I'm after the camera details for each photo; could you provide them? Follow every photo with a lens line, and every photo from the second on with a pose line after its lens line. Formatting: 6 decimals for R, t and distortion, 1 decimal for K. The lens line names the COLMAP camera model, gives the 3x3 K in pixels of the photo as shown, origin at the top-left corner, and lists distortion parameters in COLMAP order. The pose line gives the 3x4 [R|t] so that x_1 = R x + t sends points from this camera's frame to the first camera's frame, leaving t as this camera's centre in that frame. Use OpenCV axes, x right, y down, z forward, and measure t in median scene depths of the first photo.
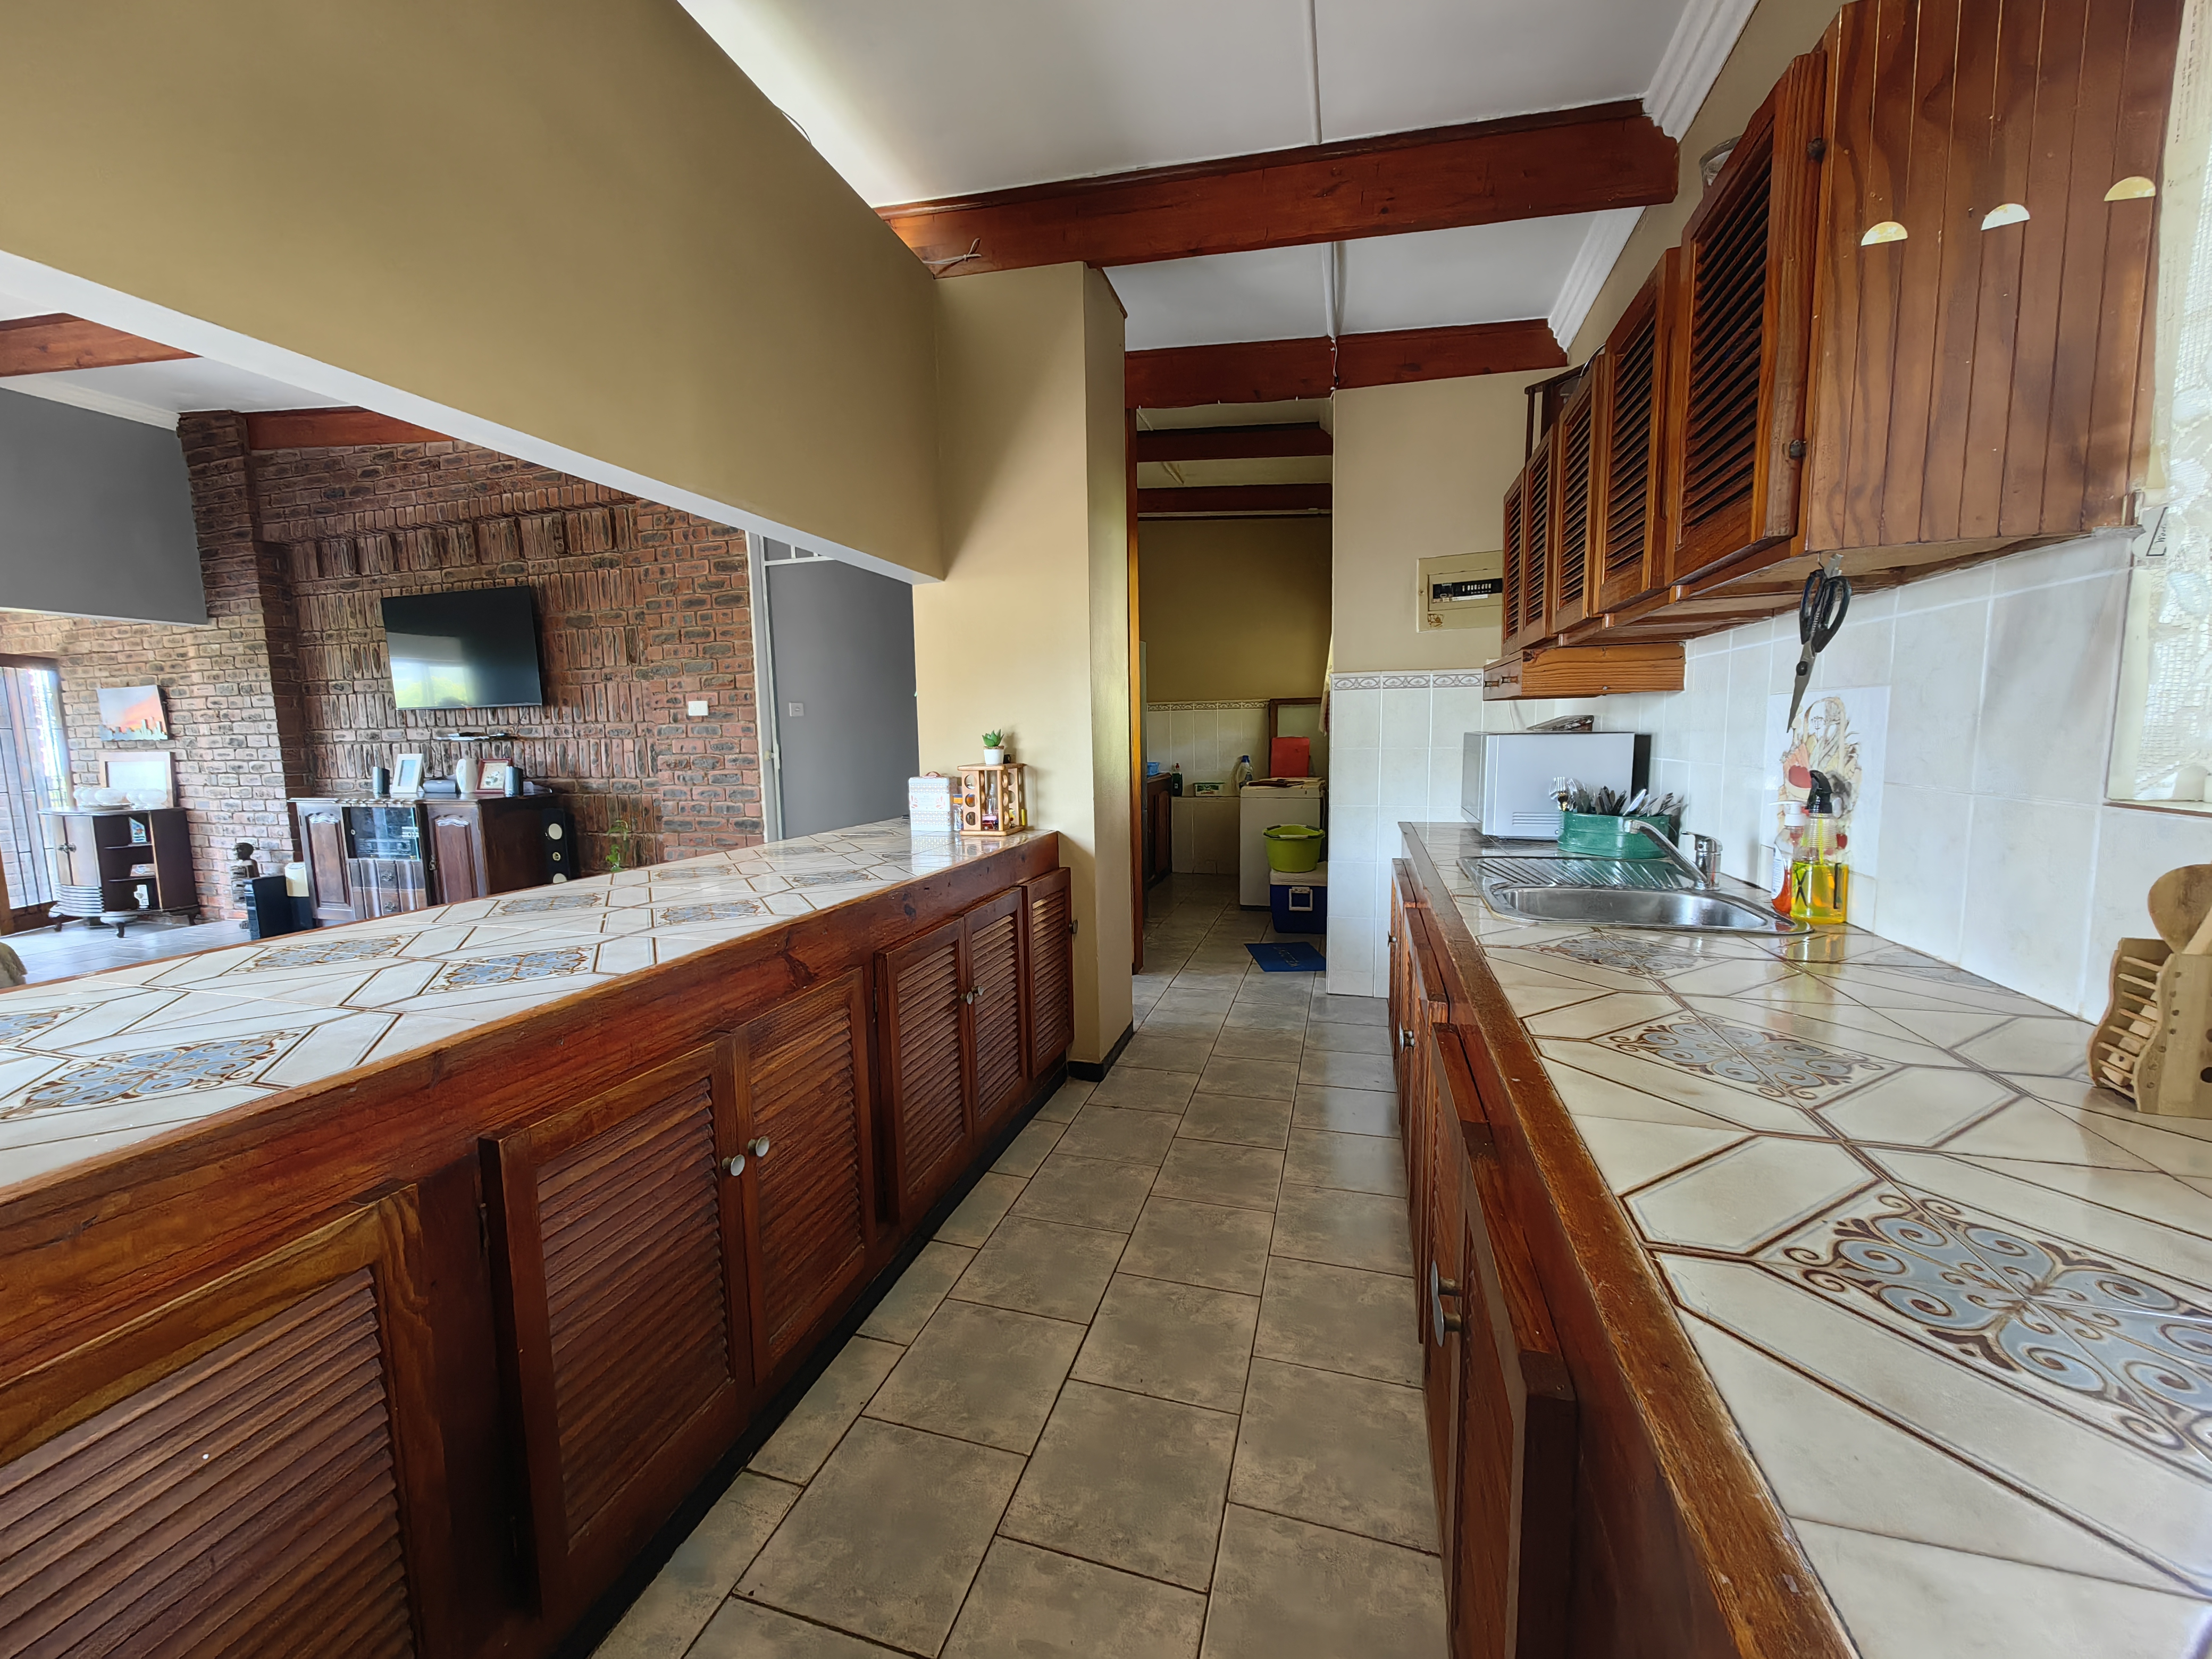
lens RADIAL K [[851.3, 0, 1103.9], [0, 851.3, 825.0], [0, 0, 1]] dist [0.003588, -0.001123]
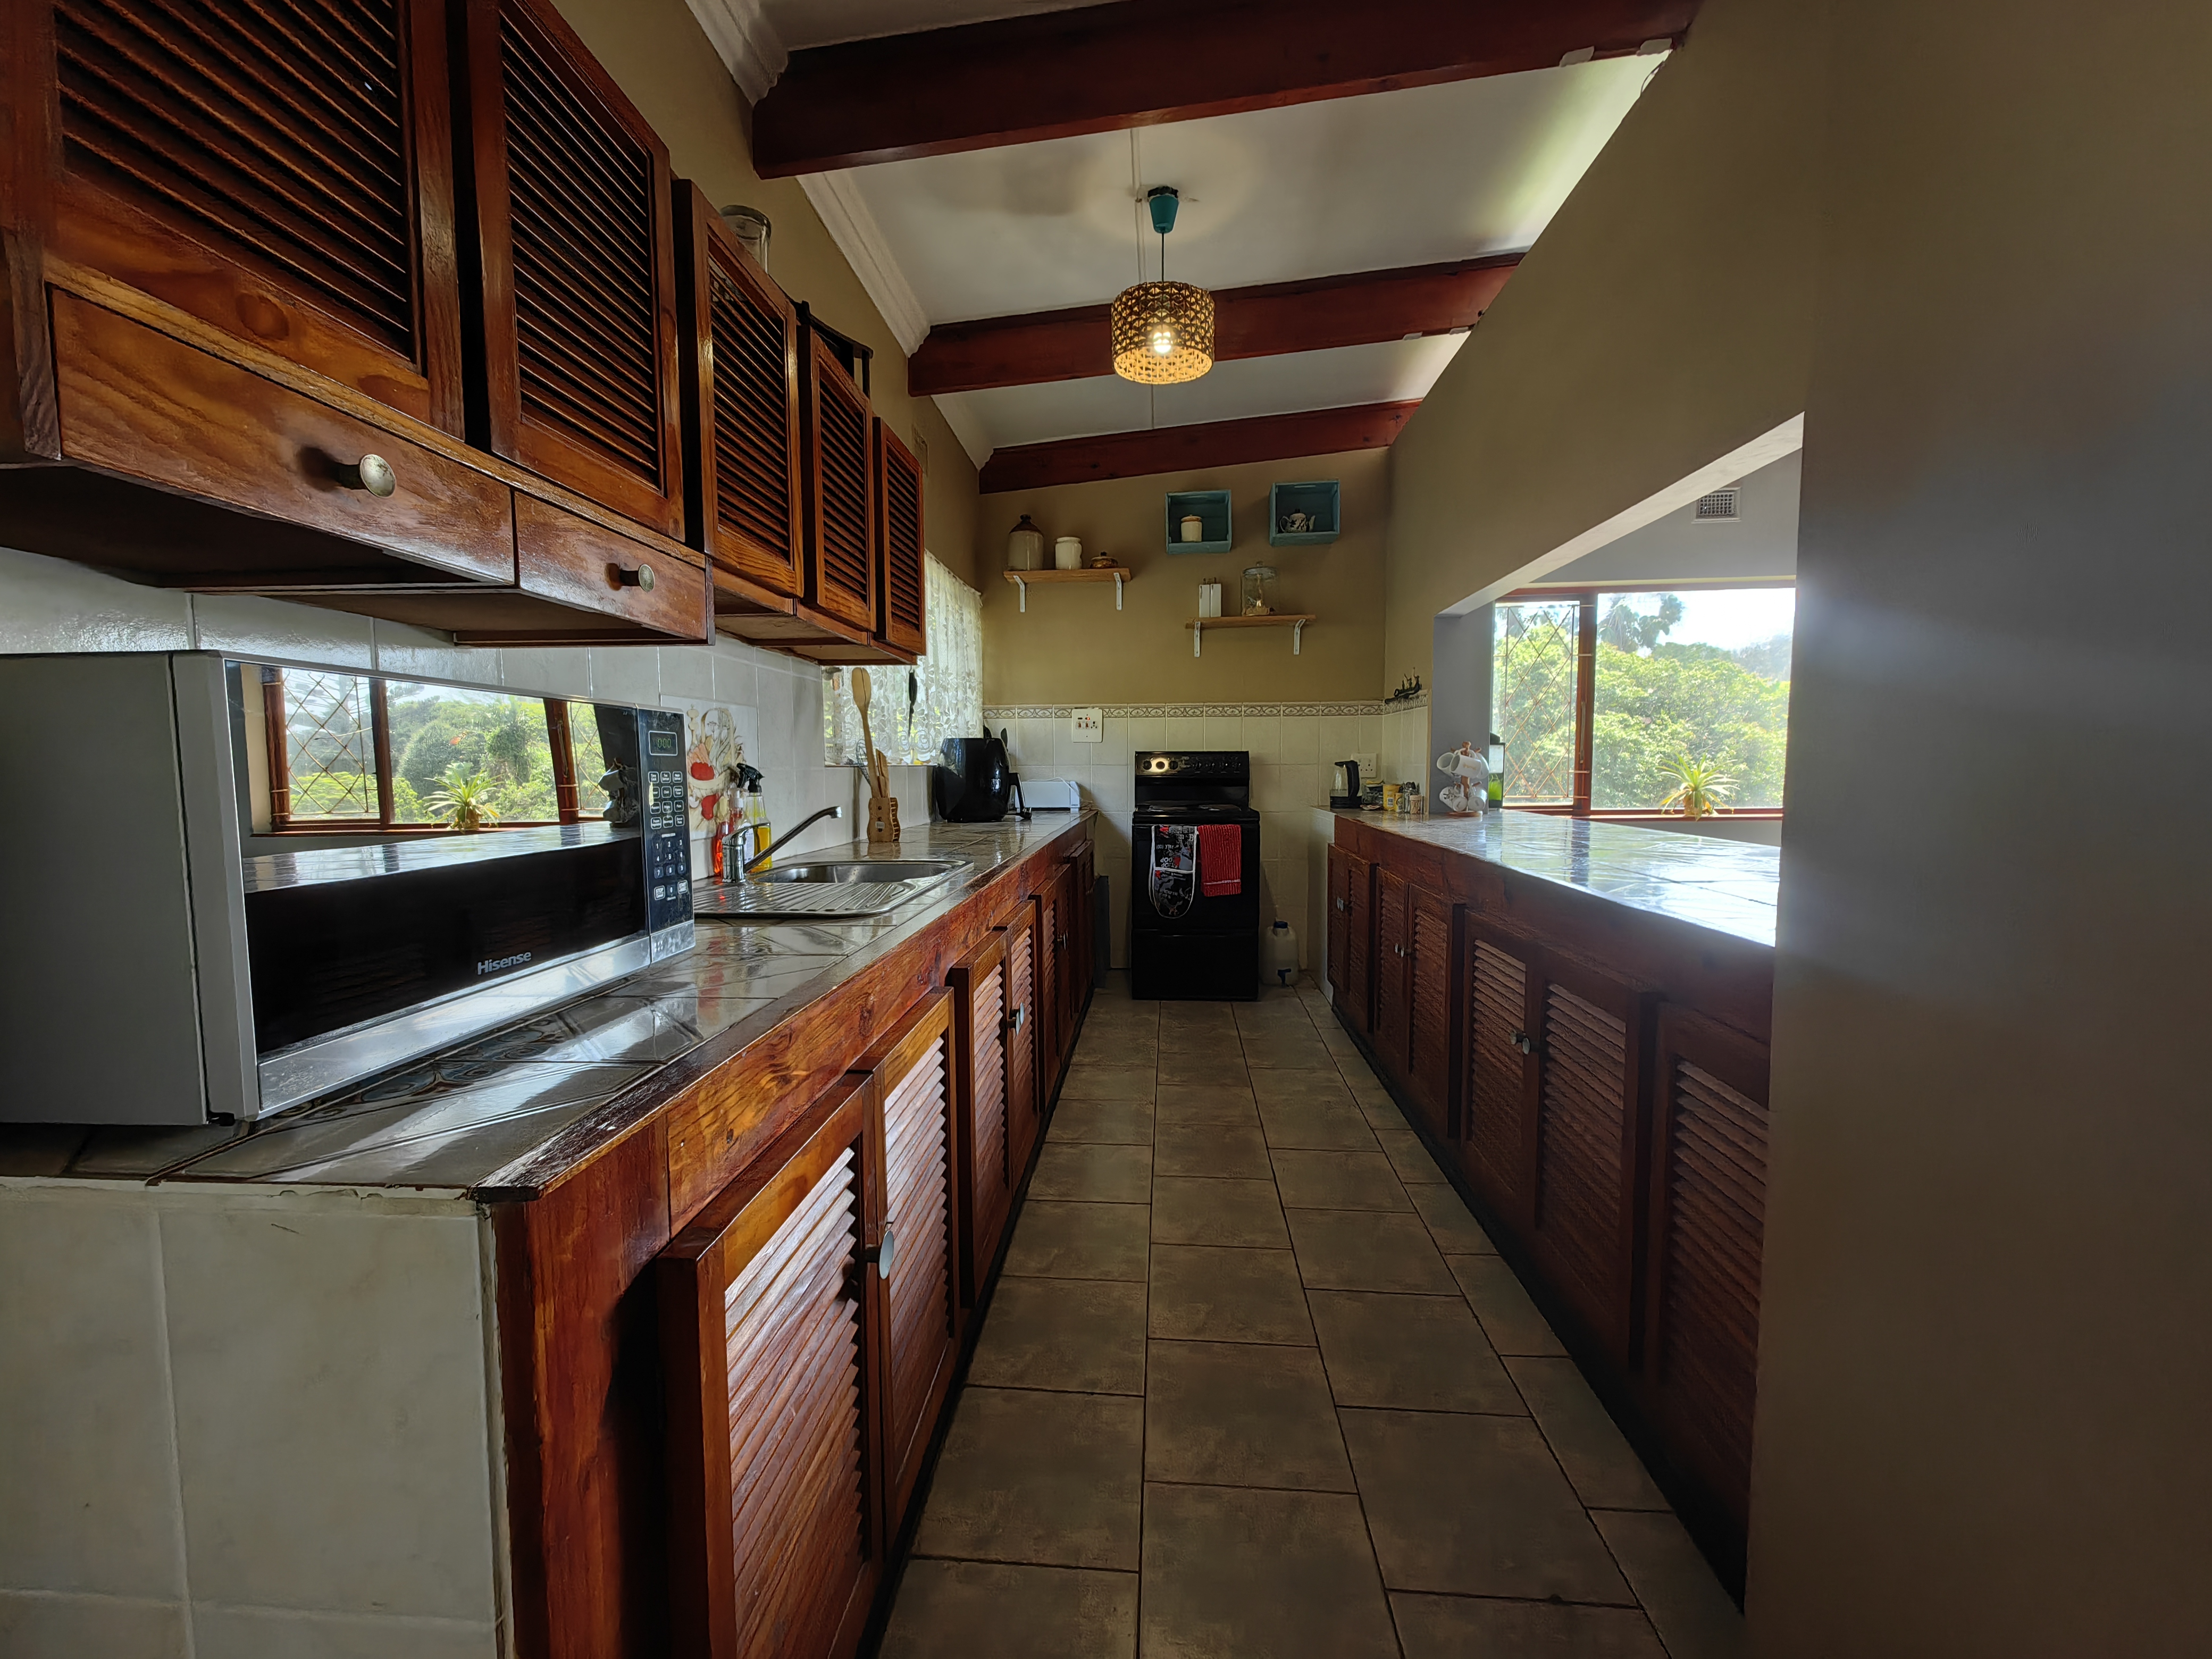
lens RADIAL K [[851.3, 0, 1098.1], [0, 851.3, 823.0], [0, 0, 1]] dist [0.003588, -0.001123]
pose [[-0.976400, 0.044791, -0.211274, 0.399704], [0.006305, 0.983752, 0.179421, -0.145914], [0.215878, 0.173855, -0.960818, 1.703947]]
